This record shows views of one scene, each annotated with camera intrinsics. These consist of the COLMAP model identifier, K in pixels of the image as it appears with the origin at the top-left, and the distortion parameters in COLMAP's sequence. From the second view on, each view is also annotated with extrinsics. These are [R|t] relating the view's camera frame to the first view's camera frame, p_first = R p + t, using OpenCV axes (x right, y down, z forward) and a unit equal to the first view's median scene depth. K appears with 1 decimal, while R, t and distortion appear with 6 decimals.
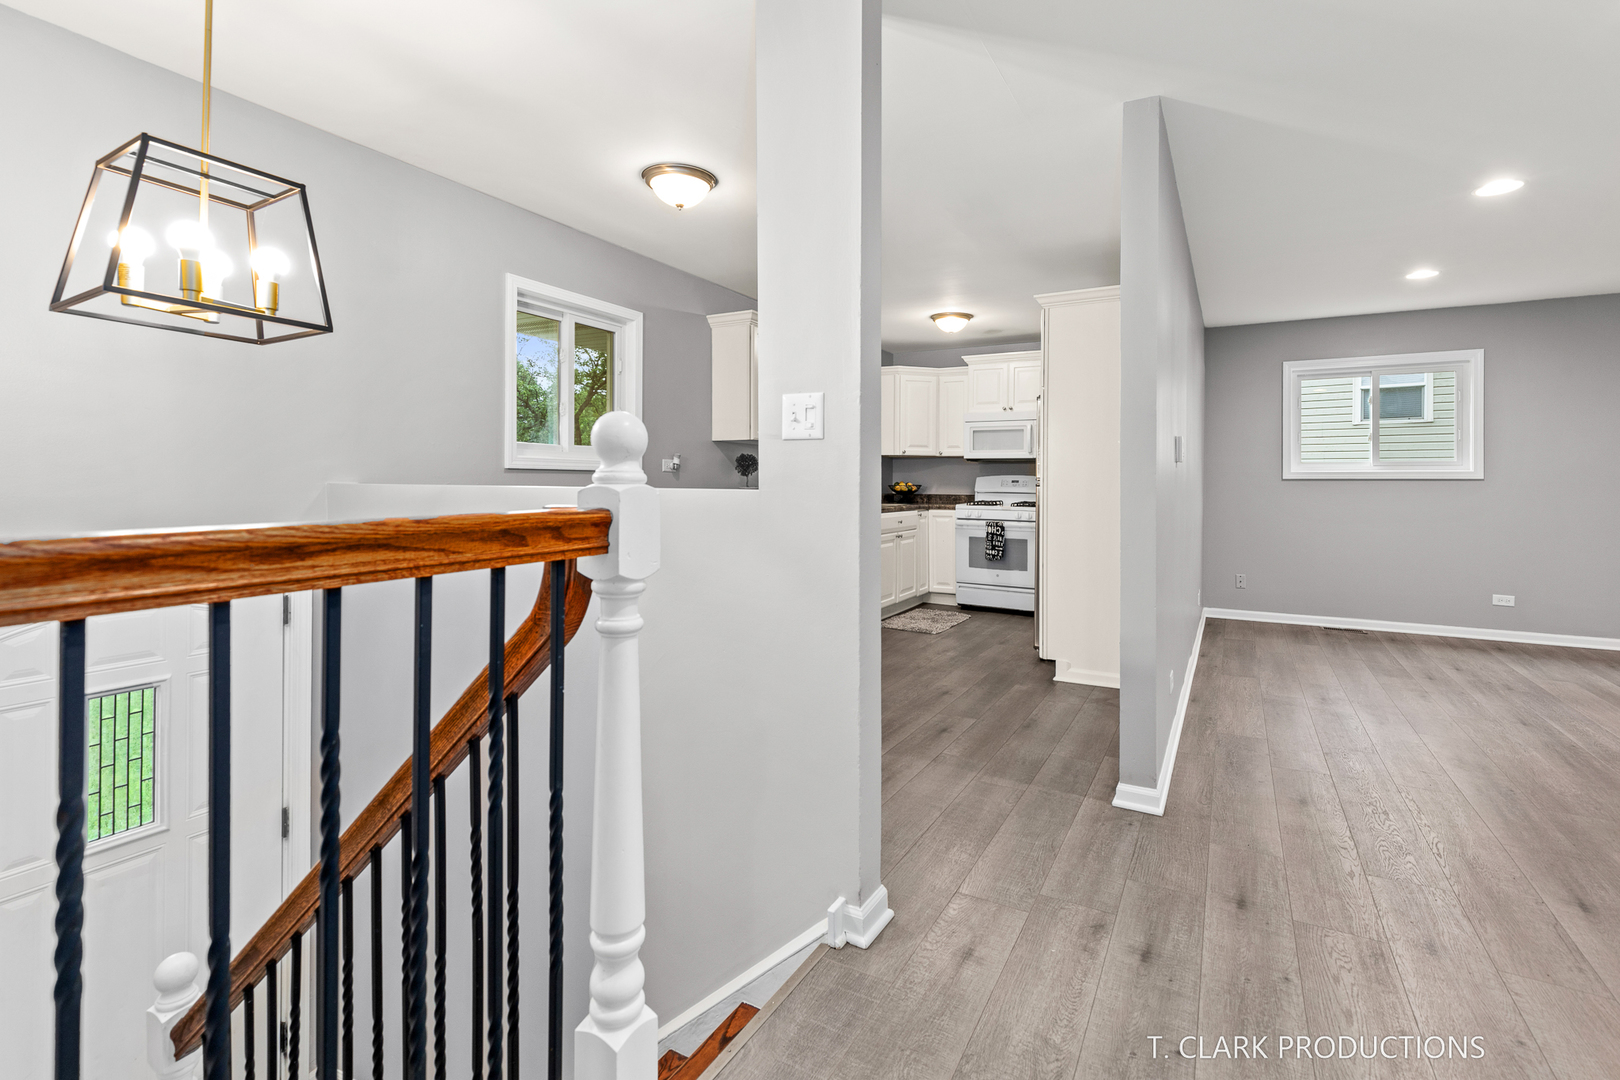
lens RADIAL K [[727.5, 0, 819.8], [0, 727.5, 480.0], [0, 0, 1]] dist [0.008509, -0.000611]
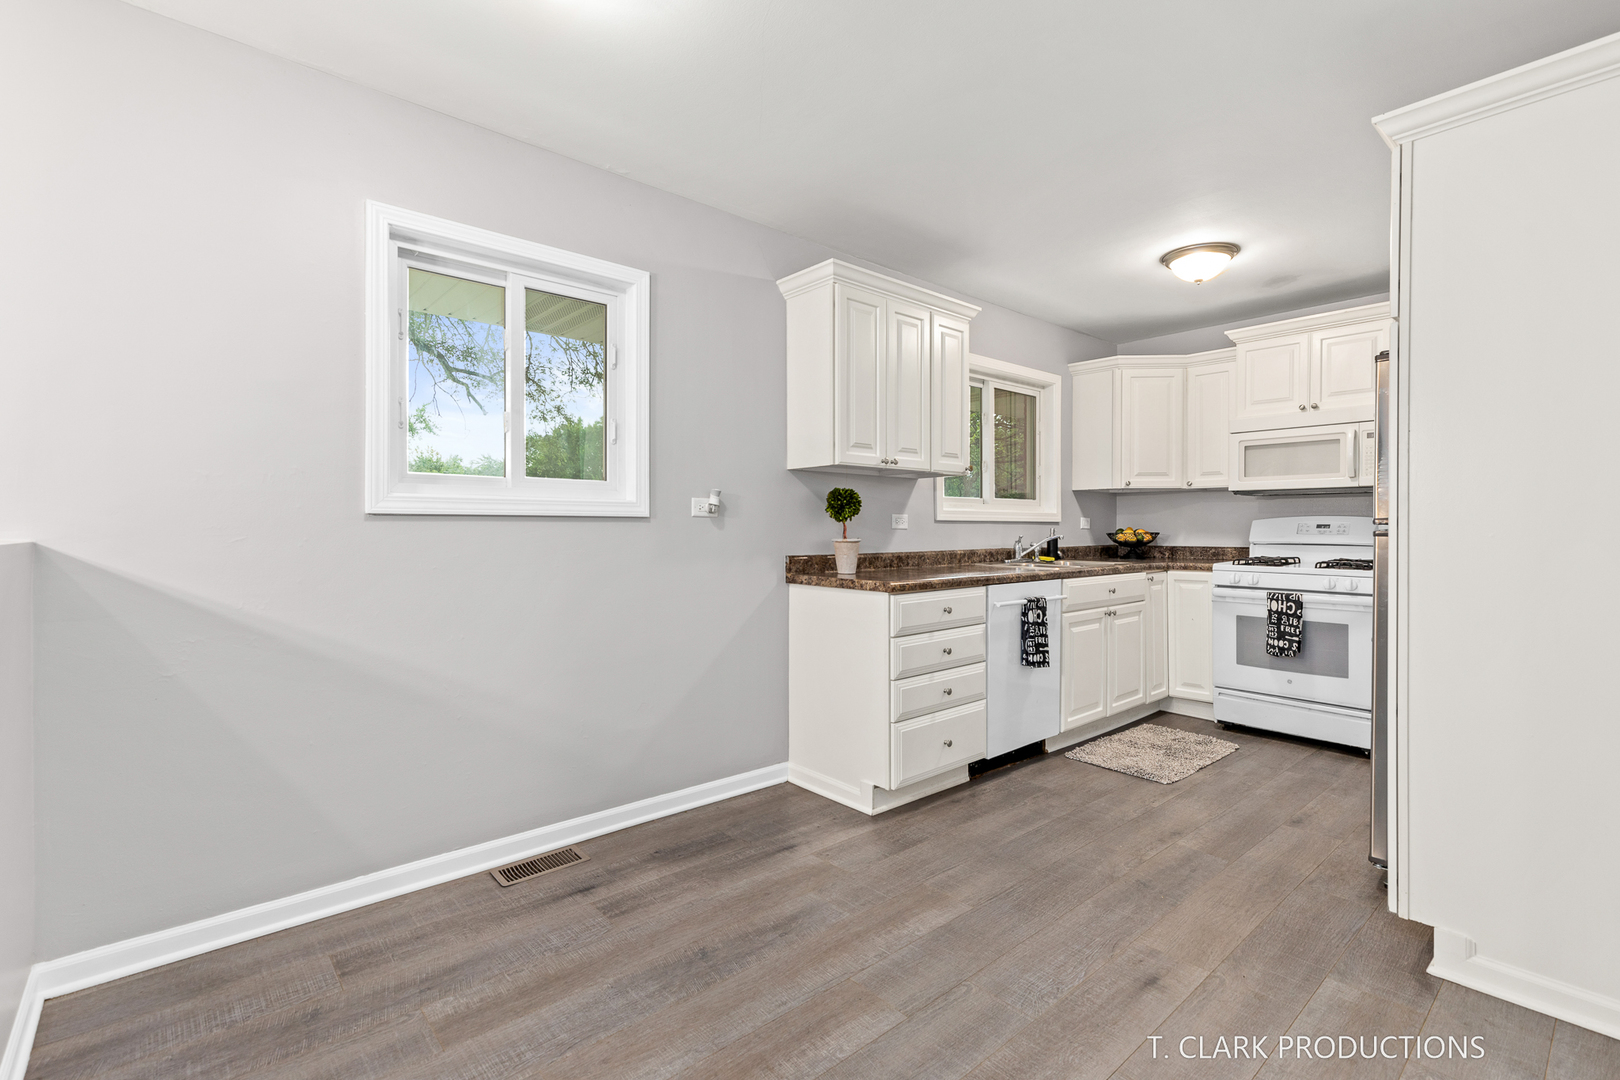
lens RADIAL K [[727.5, 0, 819.9], [0, 727.5, 536.2], [0, 0, 1]] dist [0.008509, -0.000611]
pose [[0.942557, -0.005242, -0.334005, 0.079447], [0.009152, 0.999907, 0.010132, 0.000467], [0.333920, -0.012607, 0.942517, 0.299026]]
